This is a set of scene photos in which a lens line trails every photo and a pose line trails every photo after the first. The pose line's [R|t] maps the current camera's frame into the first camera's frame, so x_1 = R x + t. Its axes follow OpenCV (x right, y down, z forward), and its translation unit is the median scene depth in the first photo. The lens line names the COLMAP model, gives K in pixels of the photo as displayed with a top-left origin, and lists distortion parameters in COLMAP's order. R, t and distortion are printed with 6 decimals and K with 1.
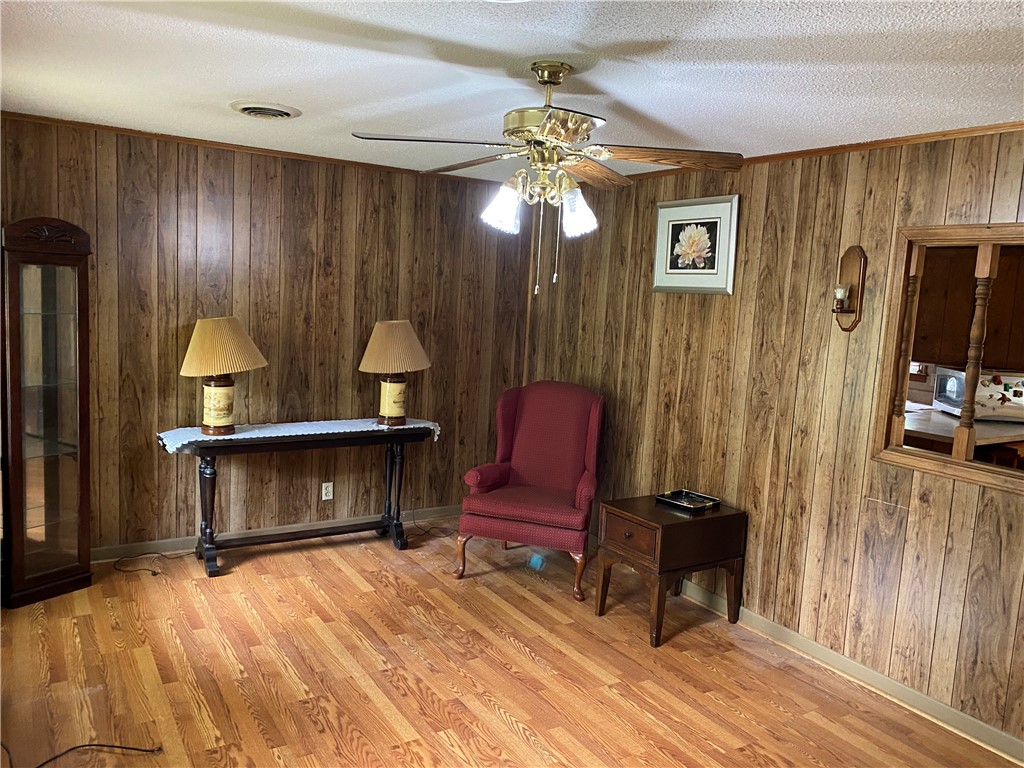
lens RADIAL K [[779.9, 0, 512.0], [0, 779.9, 384.0], [0, 0, 1]] dist [0.136465, -0.277737]
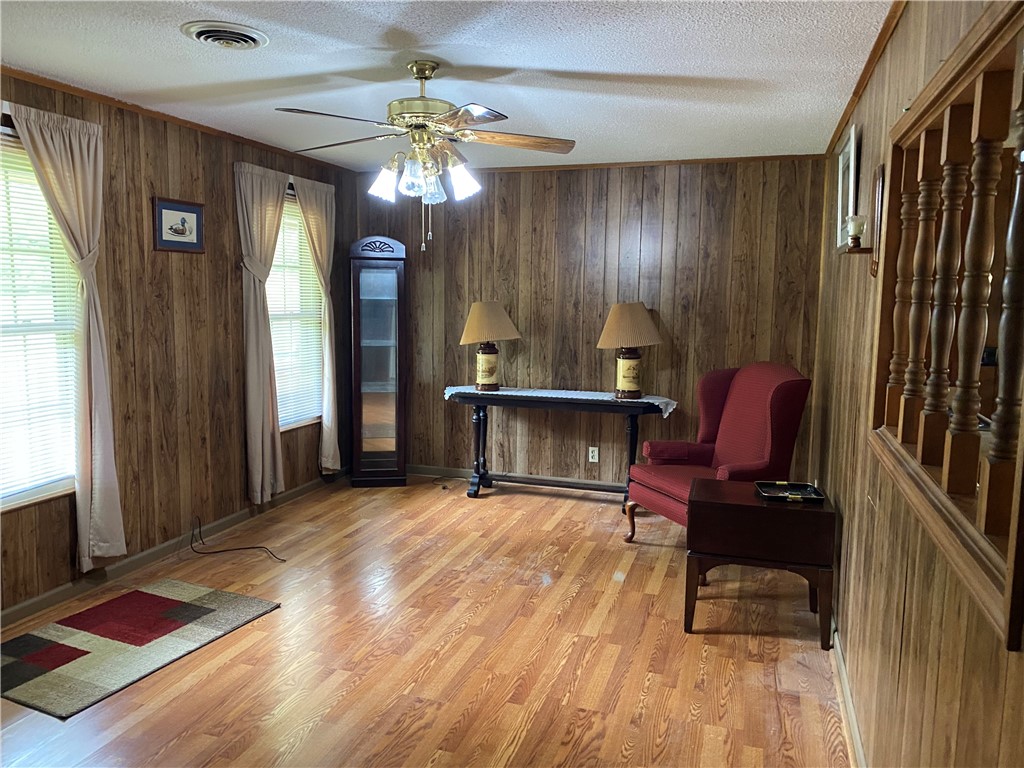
lens RADIAL K [[779.9, 0, 512.0], [0, 779.9, 384.0], [0, 0, 1]] dist [0.136465, -0.277737]
pose [[0.637842, 0.044911, -0.768857, 0.610486], [-0.070686, 0.997499, -0.000375, 0.046337], [0.766917, 0.054587, 0.639421, 0.190832]]
